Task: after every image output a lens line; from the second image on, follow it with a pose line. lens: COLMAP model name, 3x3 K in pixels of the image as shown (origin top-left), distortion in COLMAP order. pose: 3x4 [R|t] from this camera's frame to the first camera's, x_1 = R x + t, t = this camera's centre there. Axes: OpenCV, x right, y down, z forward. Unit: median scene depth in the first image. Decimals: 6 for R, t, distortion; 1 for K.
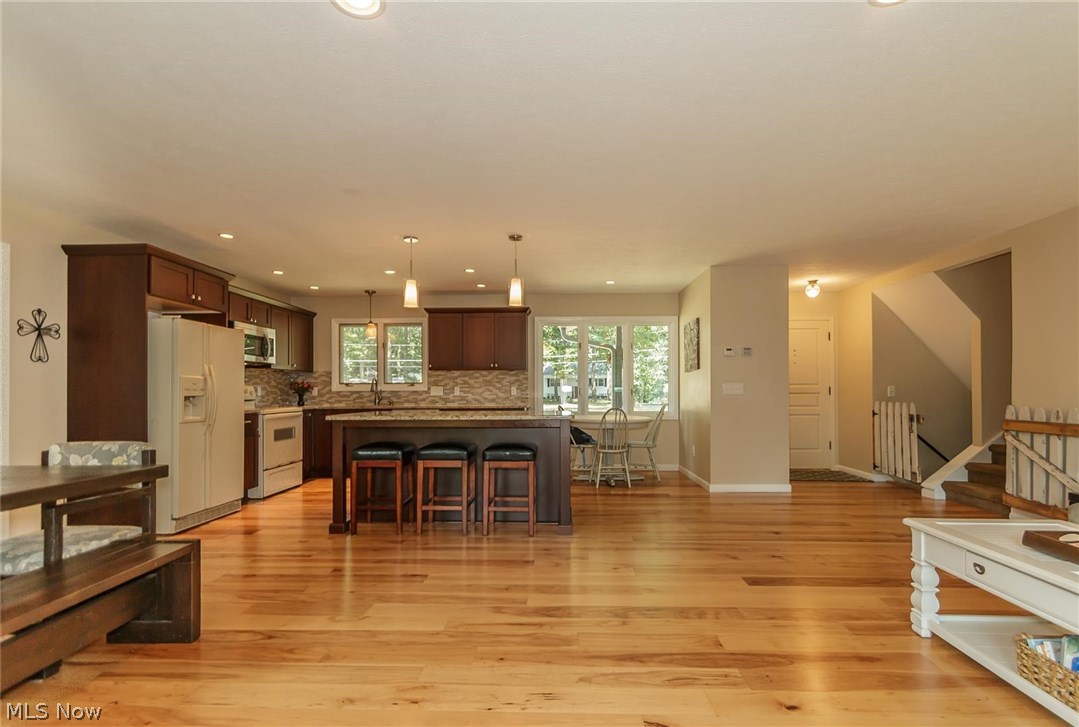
lens RADIAL K [[508.8, 0, 542.1], [0, 508.8, 393.3], [0, 0, 1]] dist [0.007955, -0.003498]
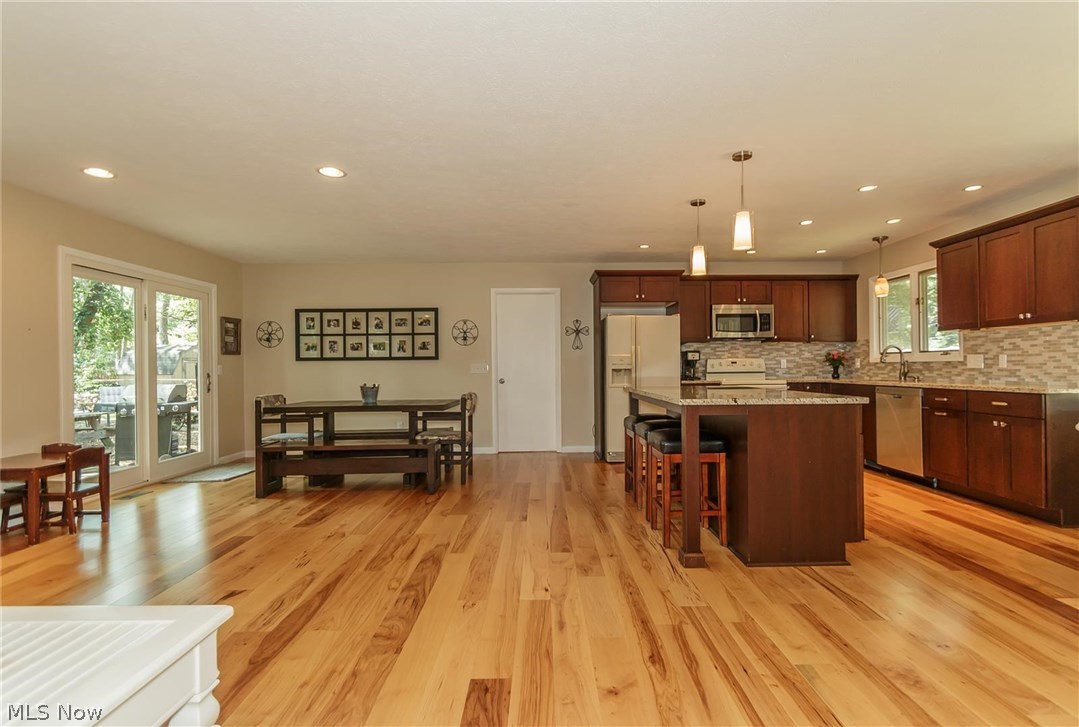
lens RADIAL K [[508.8, 0, 558.3], [0, 508.8, 365.3], [0, 0, 1]] dist [0.007955, -0.003498]
pose [[0.070652, 0.000689, -0.997501, 0.482424], [0.006819, 0.999976, 0.001174, -0.004744], [0.997478, -0.006884, 0.070646, 0.494463]]
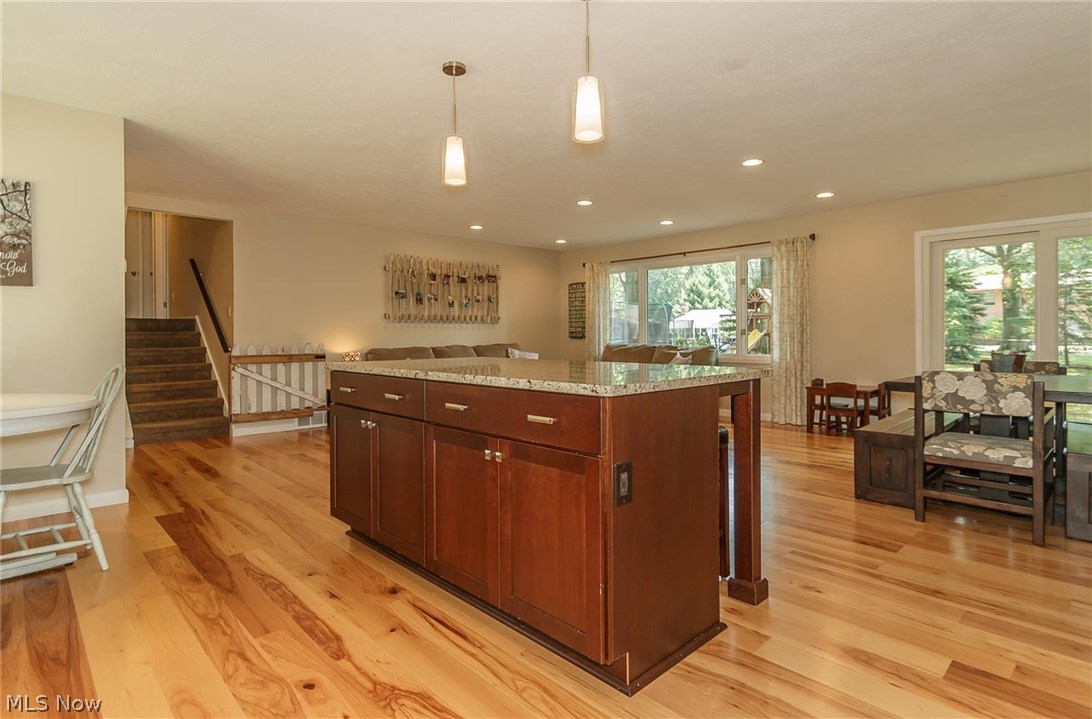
lens RADIAL K [[568.7, 0, 528.2], [0, 568.7, 334.0], [0, 0, 1]] dist [0.004423, 0.000435]
pose [[-0.706803, 0.008342, 0.707361, -0.424502], [0.008015, 0.999961, -0.003783, 0.005638], [-0.707365, 0.002996, -0.706842, 1.027047]]
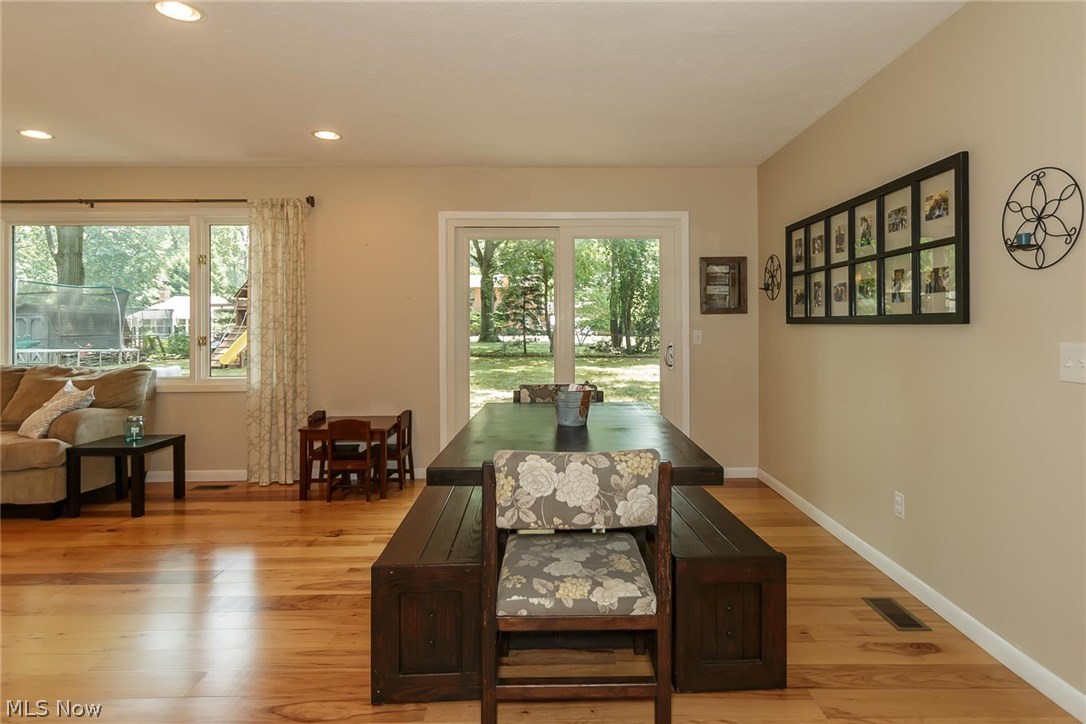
lens RADIAL K [[610.6, 0, 574.0], [0, 610.6, 321.2], [0, 0, 1]] dist [-0.001360, 0.001179]
pose [[-0.997807, 0.008112, -0.065689, -0.329487], [0.008251, 0.999964, -0.001842, -0.019490], [0.065671, -0.002380, -0.997838, 0.691509]]
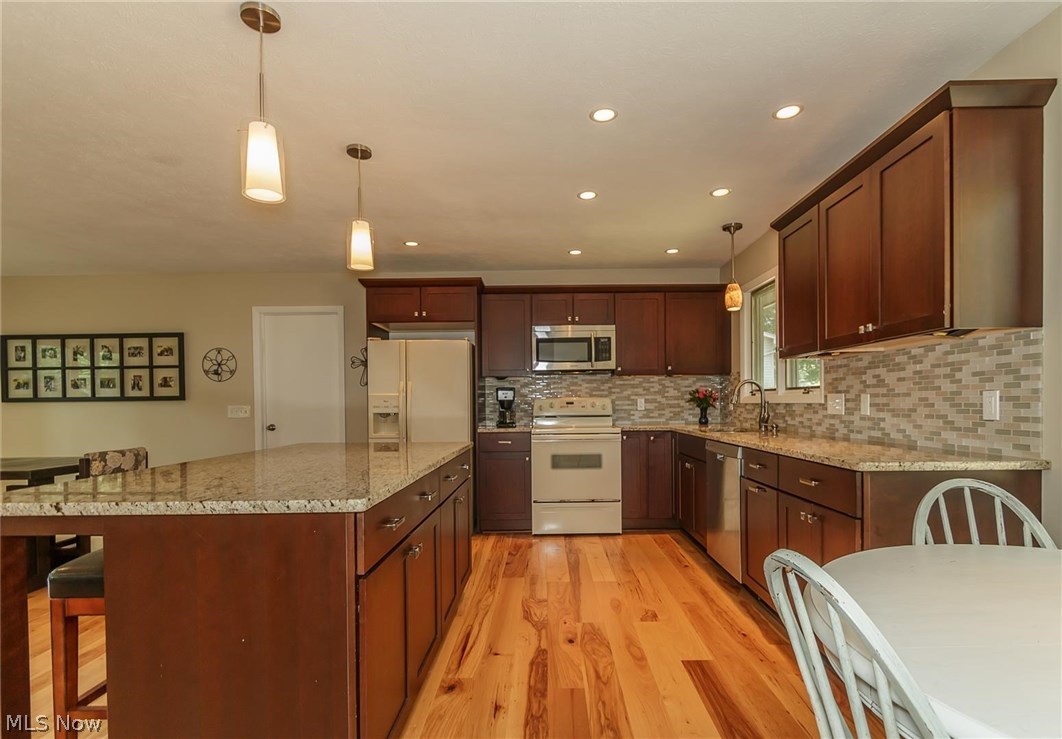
lens RADIAL K [[511.9, 0, 546.9], [0, 511.9, 410.0], [0, 0, 1]] dist [-0.003414, -0.000419]
pose [[0.042369, 0.019069, -0.998920, 0.248571], [0.008943, 0.999771, 0.019465, -0.011888], [0.999062, -0.009758, 0.042188, 0.871067]]
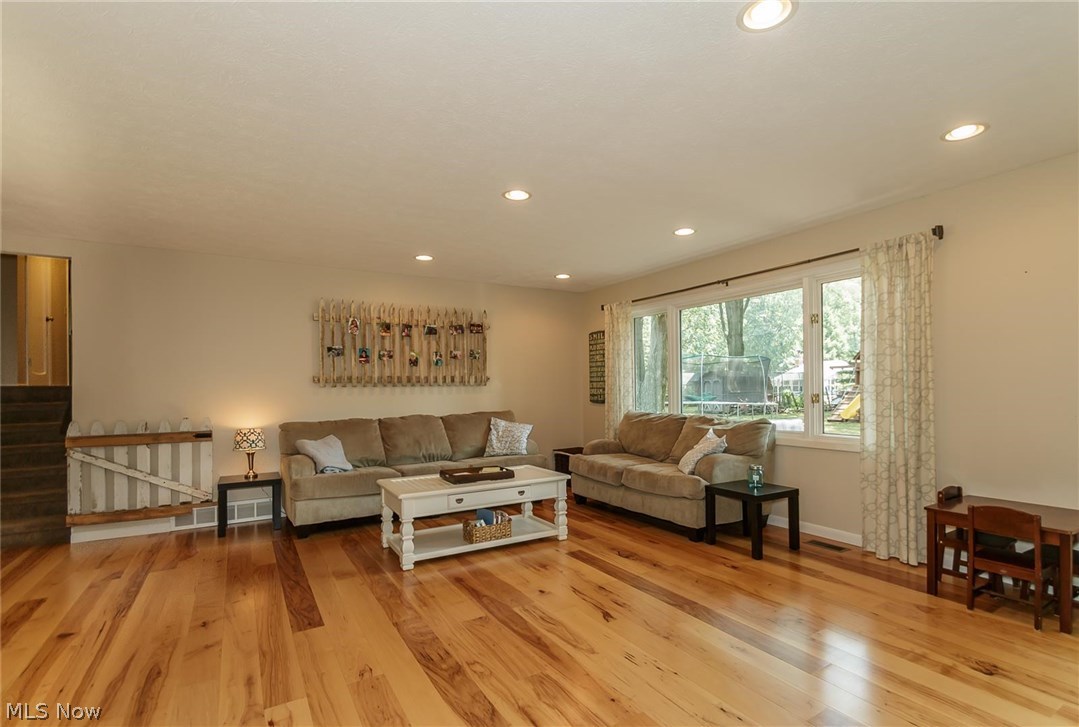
lens RADIAL K [[508.8, 0, 549.0], [0, 508.8, 388.2], [0, 0, 1]] dist [0.007955, -0.003498]
pose [[-0.554578, 0.010410, 0.832067, -0.267886], [0.015292, 0.999880, -0.002318, -0.016458], [-0.831991, 0.011439, -0.554671, 0.540958]]
